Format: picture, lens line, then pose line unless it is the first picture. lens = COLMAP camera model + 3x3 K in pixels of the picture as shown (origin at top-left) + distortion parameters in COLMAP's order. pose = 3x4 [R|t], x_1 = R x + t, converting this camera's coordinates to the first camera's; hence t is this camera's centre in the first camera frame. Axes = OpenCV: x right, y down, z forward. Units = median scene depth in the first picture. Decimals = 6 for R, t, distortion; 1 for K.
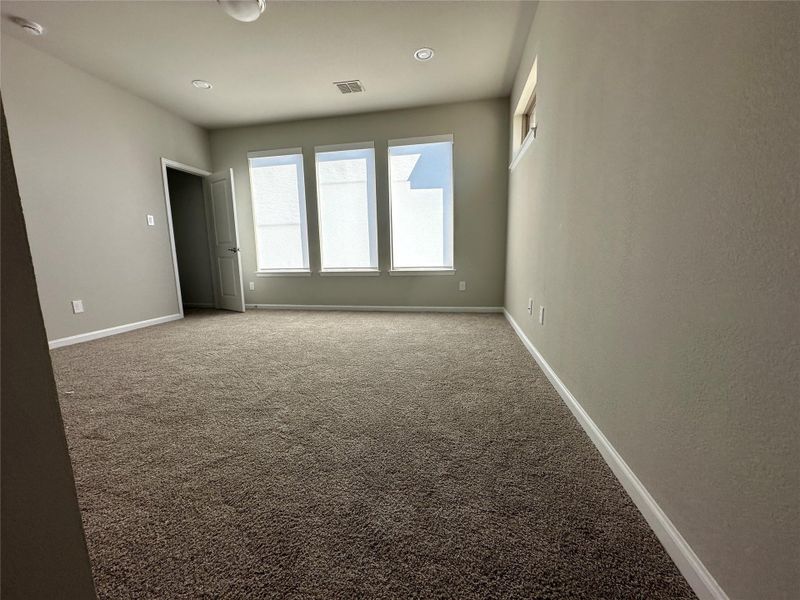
lens RADIAL K [[321.0, 0, 401.8], [0, 321.0, 301.3], [0, 0, 1]] dist [-0.003852, 0.000091]
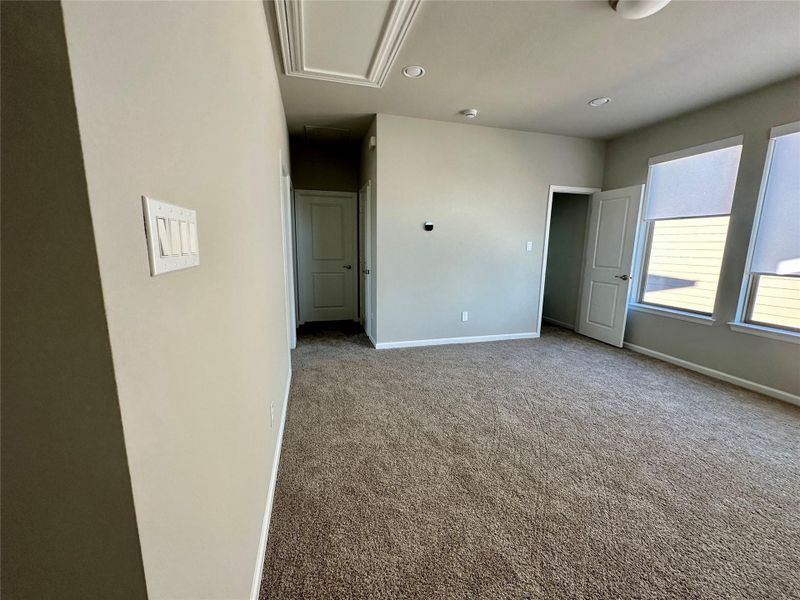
lens RADIAL K [[321.0, 0, 399.2], [0, 321.0, 297.8], [0, 0, 1]] dist [-0.003852, 0.000091]
pose [[0.437793, 0.173430, -0.882190, 0.018302], [-0.153610, 0.981220, 0.116668, -0.145598], [0.885856, 0.084436, 0.456212, 0.128296]]
